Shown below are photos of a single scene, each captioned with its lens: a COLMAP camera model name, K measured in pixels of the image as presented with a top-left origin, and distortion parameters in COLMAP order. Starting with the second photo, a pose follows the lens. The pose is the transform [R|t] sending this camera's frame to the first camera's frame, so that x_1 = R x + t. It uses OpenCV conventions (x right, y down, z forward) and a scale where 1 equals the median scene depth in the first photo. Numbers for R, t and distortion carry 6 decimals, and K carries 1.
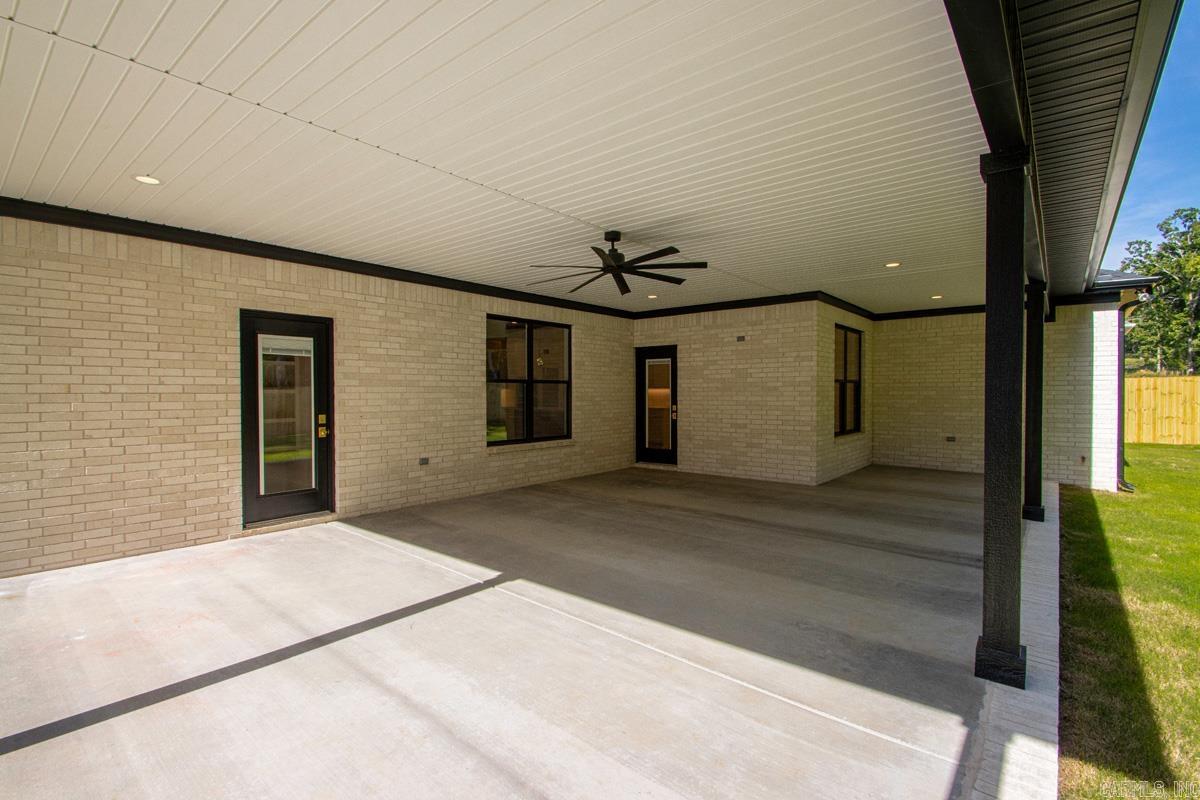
lens RADIAL K [[550.7, 0, 594.3], [0, 550.7, 400.3], [0, 0, 1]] dist [0.019567, -0.018262]
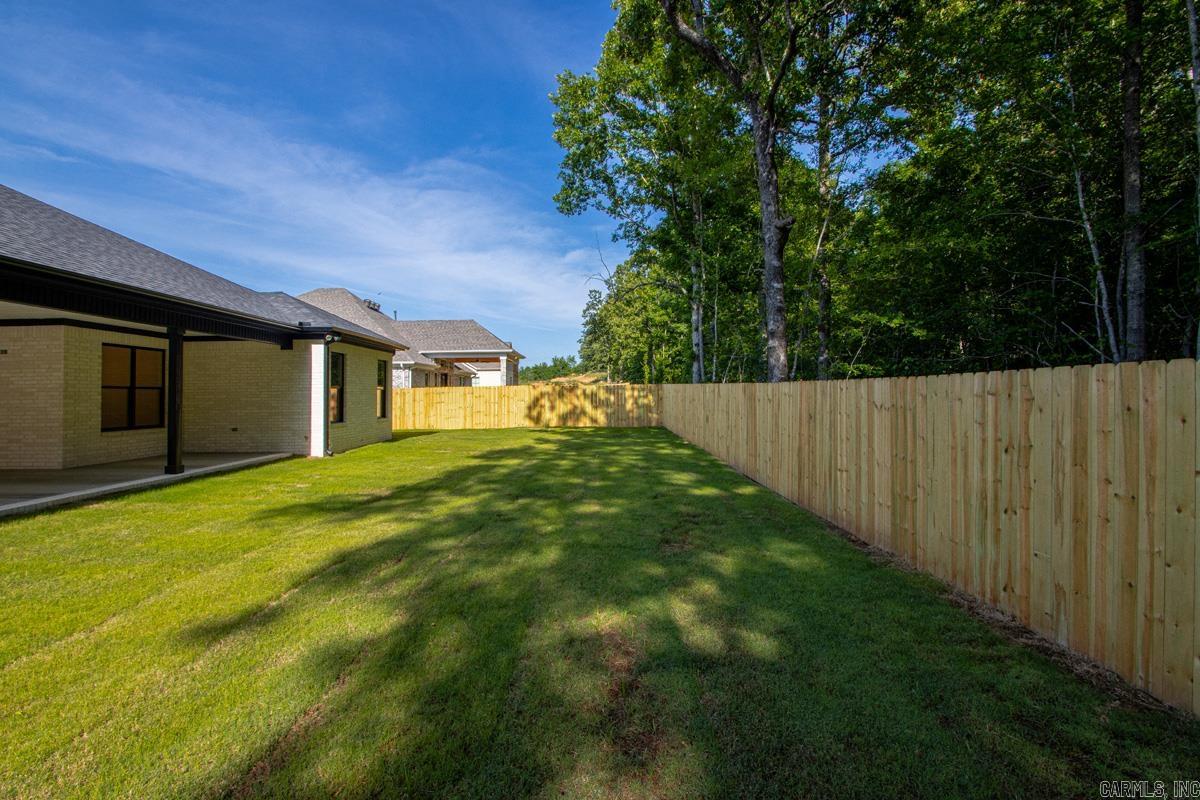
lens RADIAL K [[554.0, 0, 580.0], [0, 554.0, 395.2], [0, 0, 1]] dist [0.016482, -0.015585]
pose [[0.779431, -0.004480, 0.626472, 0.653797], [0.018114, 0.999718, -0.015387, 0.030370], [-0.626226, 0.023341, 0.779292, -0.937707]]
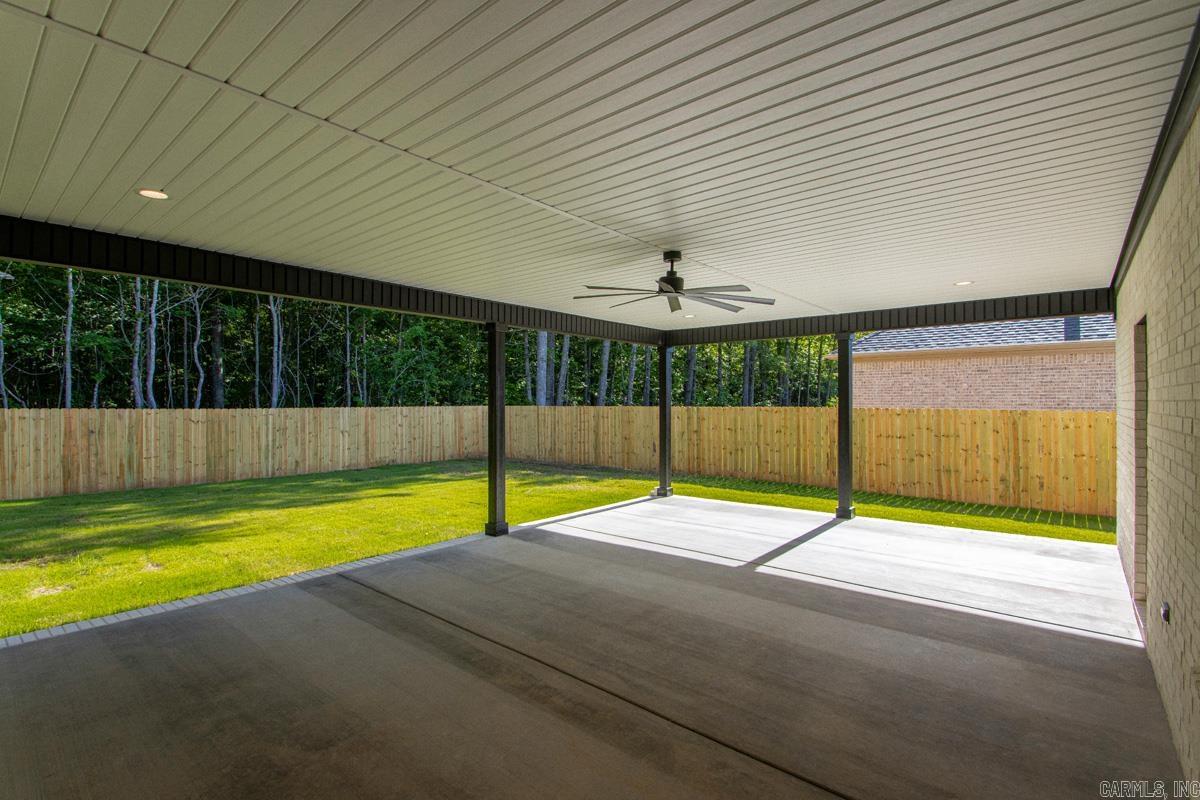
lens RADIAL K [[554.0, 0, 580.0], [0, 554.0, 395.2], [0, 0, 1]] dist [0.016482, -0.015585]
pose [[-0.999057, 0.004249, 0.043207, 0.109299], [0.004423, 0.999982, 0.003947, -0.054519], [-0.043189, 0.004135, -0.999058, 1.468063]]
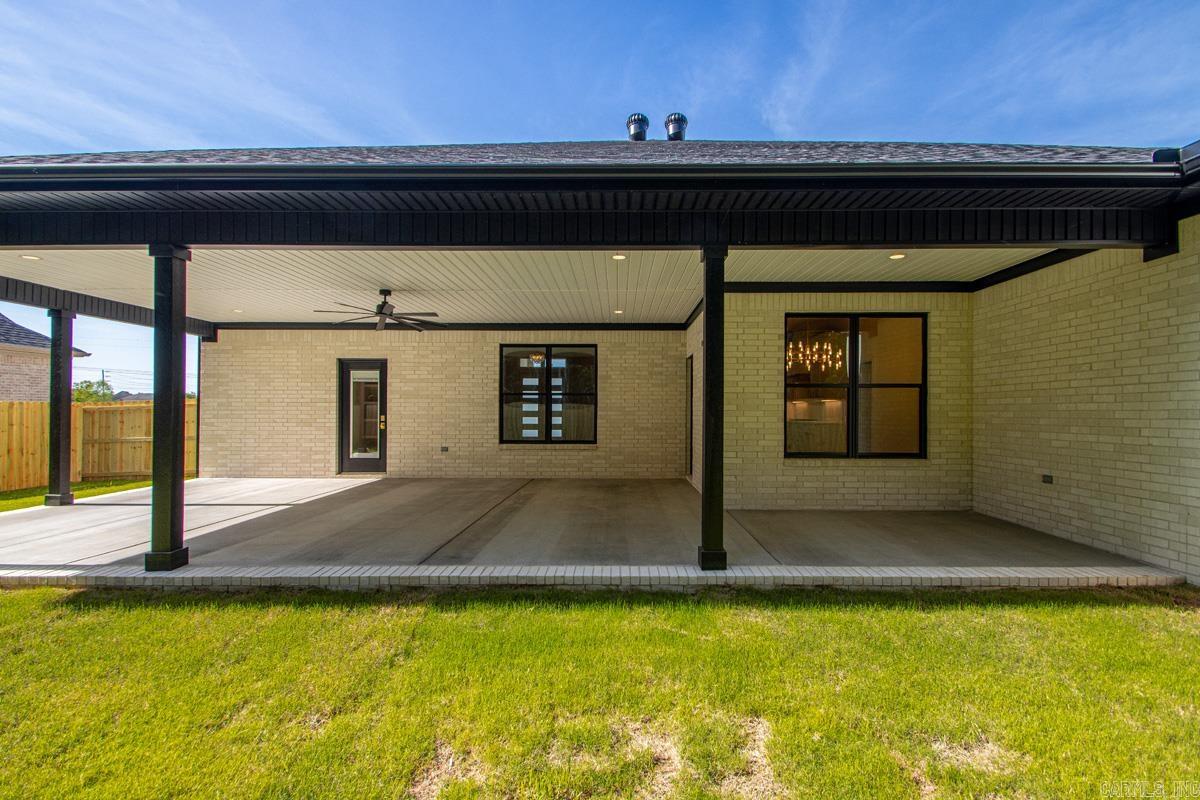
lens RADIAL K [[558.3, 0, 629.9], [0, 558.3, 418.8], [0, 0, 1]] dist [0.003071, -0.000162]
pose [[0.650036, 0.013314, -0.759787, 1.189763], [-0.014689, 0.999880, 0.004955, 0.014942], [0.759762, 0.007939, 0.650153, 0.414748]]
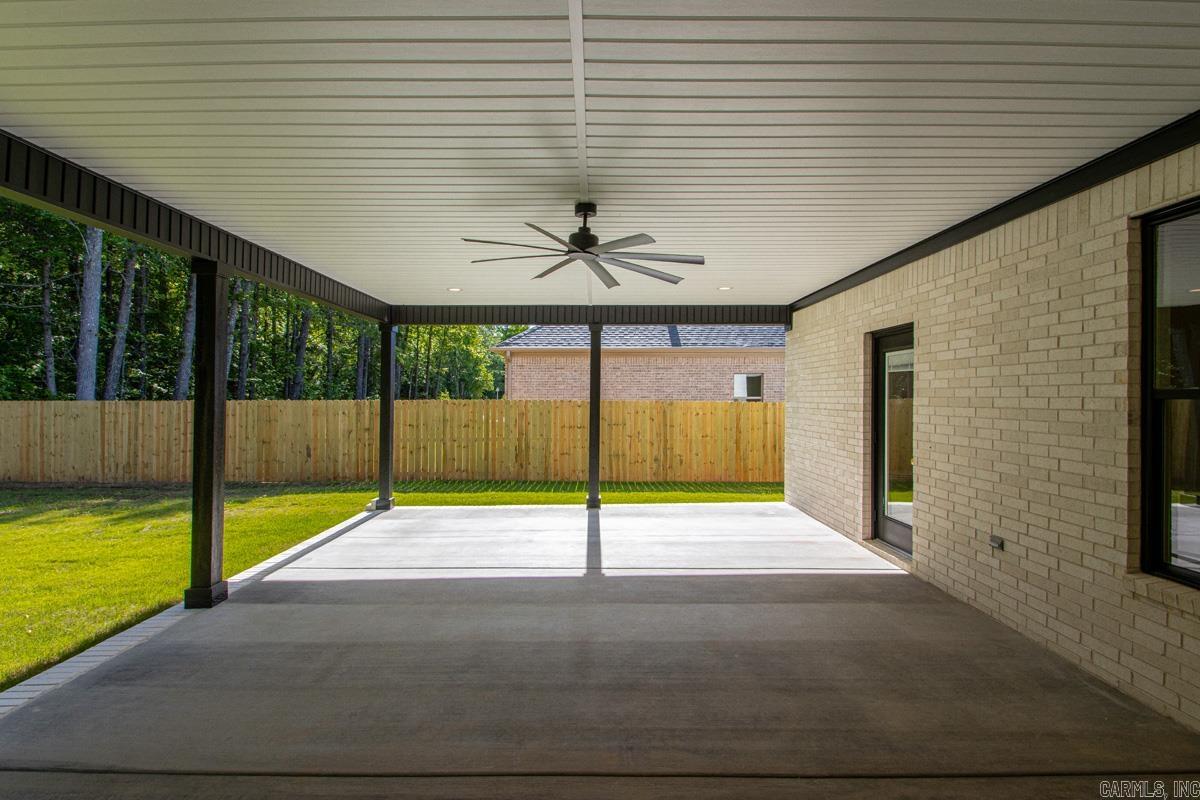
lens RADIAL K [[582.8, 0, 586.6], [0, 582.8, 391.7], [0, 0, 1]] dist [-0.000417, -0.001231]
pose [[-0.781949, -0.001691, -0.623340, 0.390644], [-0.006905, 0.999958, 0.005949, -0.043407], [0.623304, 0.008957, -0.781929, 1.237185]]
